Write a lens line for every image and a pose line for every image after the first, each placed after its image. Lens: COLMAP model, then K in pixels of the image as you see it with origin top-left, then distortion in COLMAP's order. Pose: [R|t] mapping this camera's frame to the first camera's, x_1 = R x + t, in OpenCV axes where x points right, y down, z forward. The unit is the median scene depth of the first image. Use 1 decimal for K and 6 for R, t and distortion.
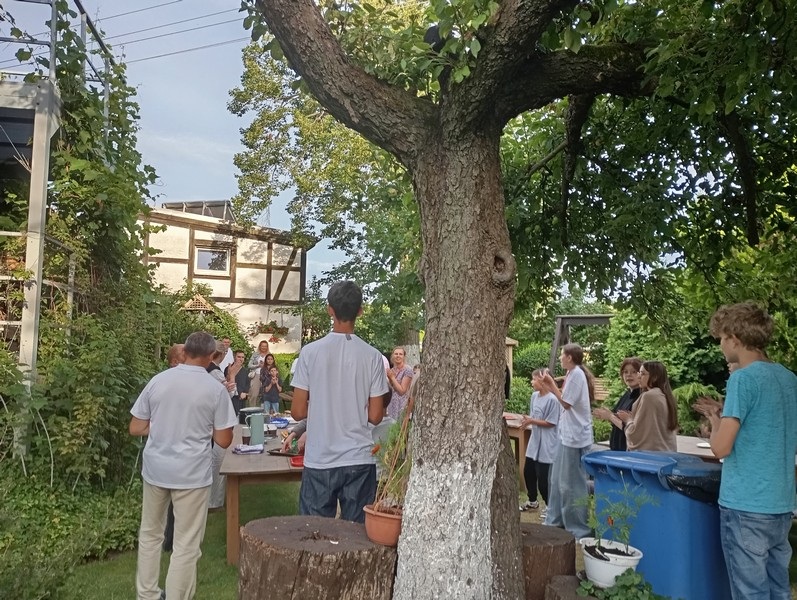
lens RADIAL K [[615.6, 0, 429.2], [0, 615.6, 324.7], [0, 0, 1]] dist [0.000600, -0.001856]
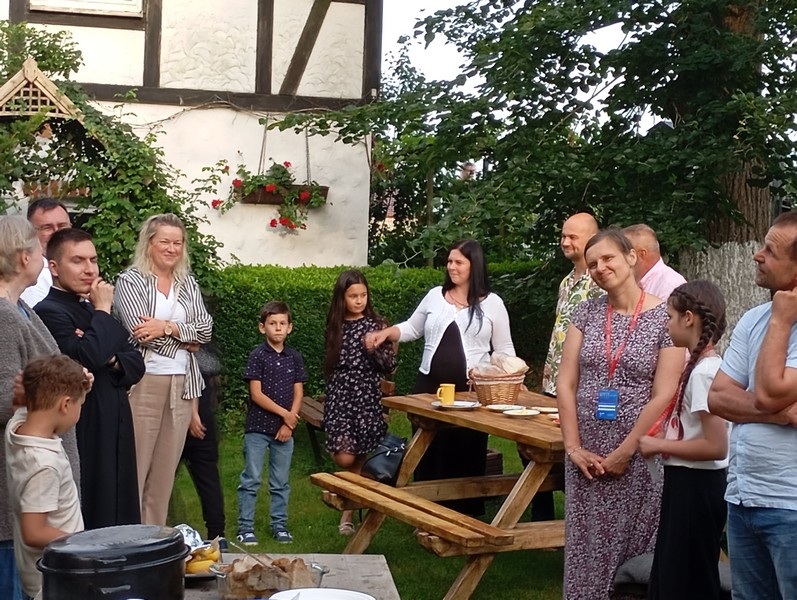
lens RADIAL K [[1614.1, 0, 393.6], [0, 1614.1, 297.6], [0, 0, 1]] dist [0.108175, -0.113922]
pose [[0.982621, 0.011888, -0.185242, -0.046755], [-0.001617, 0.998457, 0.055499, 0.016077], [0.185616, -0.054235, 0.981124, 0.213777]]
